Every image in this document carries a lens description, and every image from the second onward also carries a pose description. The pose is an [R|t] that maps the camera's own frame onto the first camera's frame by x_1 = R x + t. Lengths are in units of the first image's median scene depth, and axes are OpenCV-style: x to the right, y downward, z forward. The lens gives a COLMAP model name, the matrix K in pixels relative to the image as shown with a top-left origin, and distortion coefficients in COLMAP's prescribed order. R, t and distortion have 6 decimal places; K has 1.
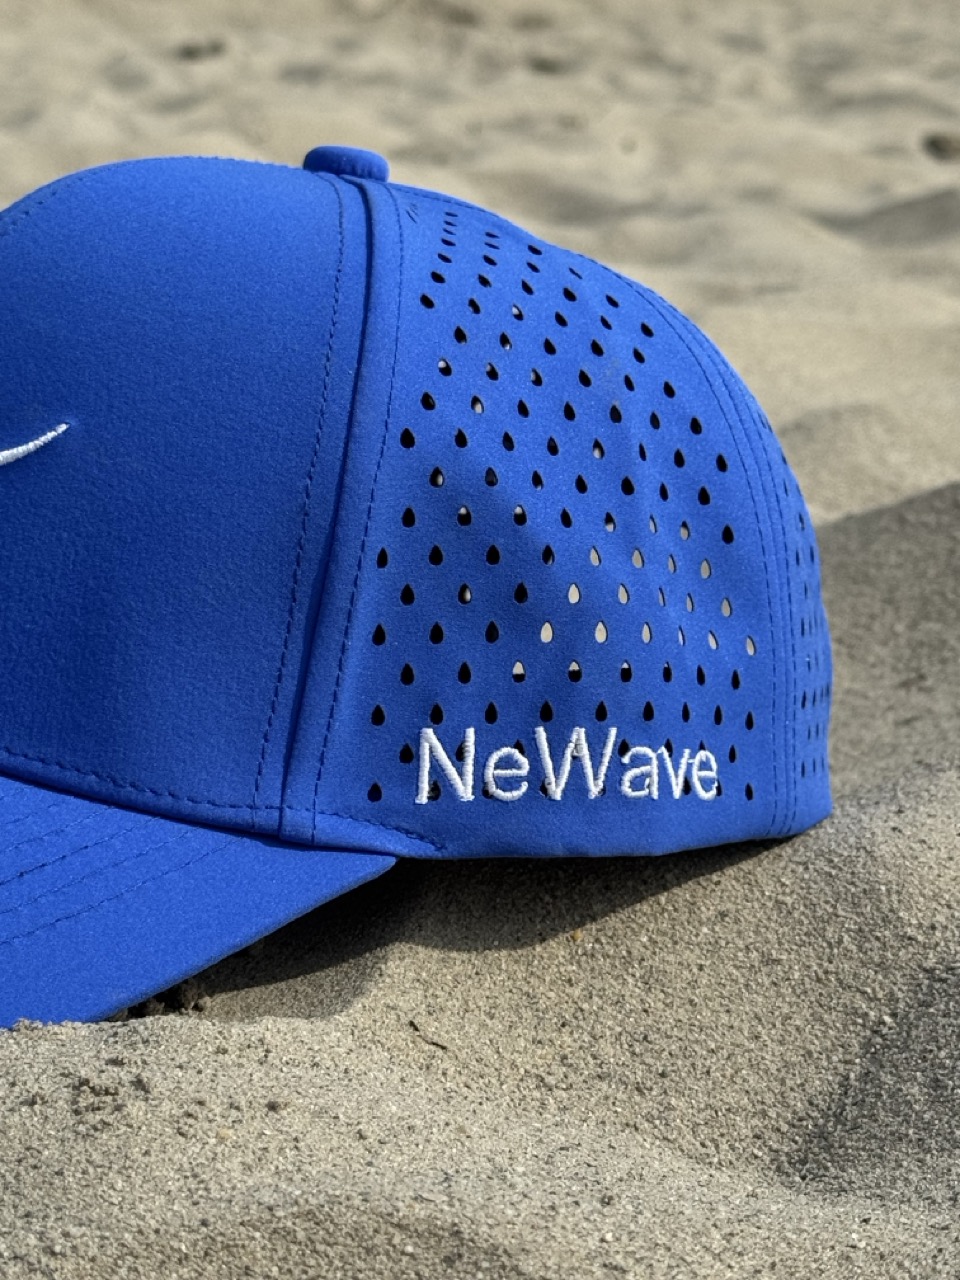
lens RADIAL K [[3025.1, 0, 417.5], [0, 3025.1, 639.7], [0, 0, 1]] dist [-0.544856, 13.661273]
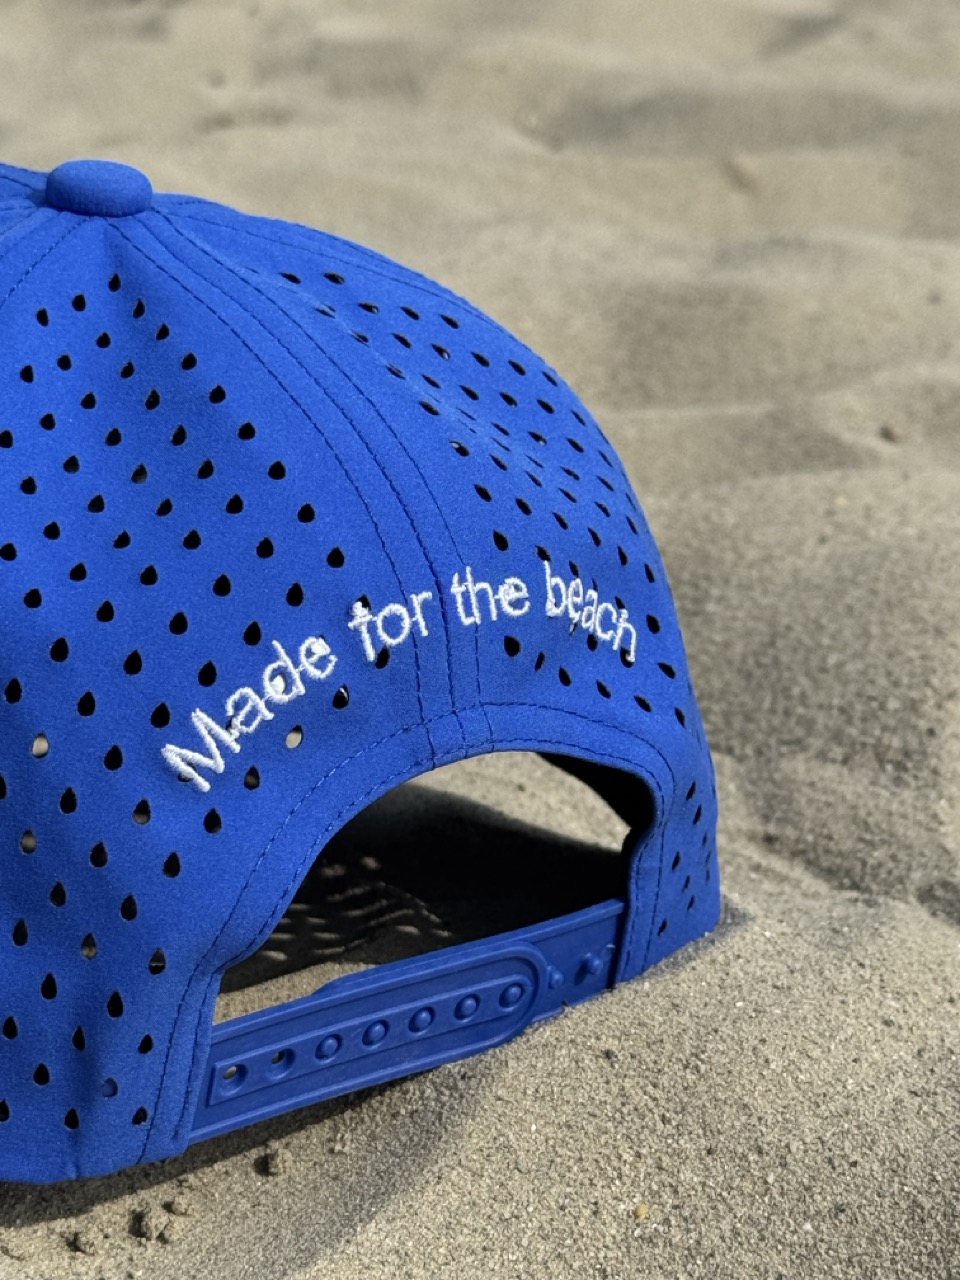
lens RADIAL K [[2992.4, 0, 556.1], [0, 2992.4, 638.3], [0, 0, 1]] dist [0.150287, -0.150285]
pose [[0.915604, 0.107562, -0.387427, 0.345968], [-0.072077, 0.991854, 0.105031, -0.149024], [0.395568, -0.068242, 0.915898, 0.241628]]
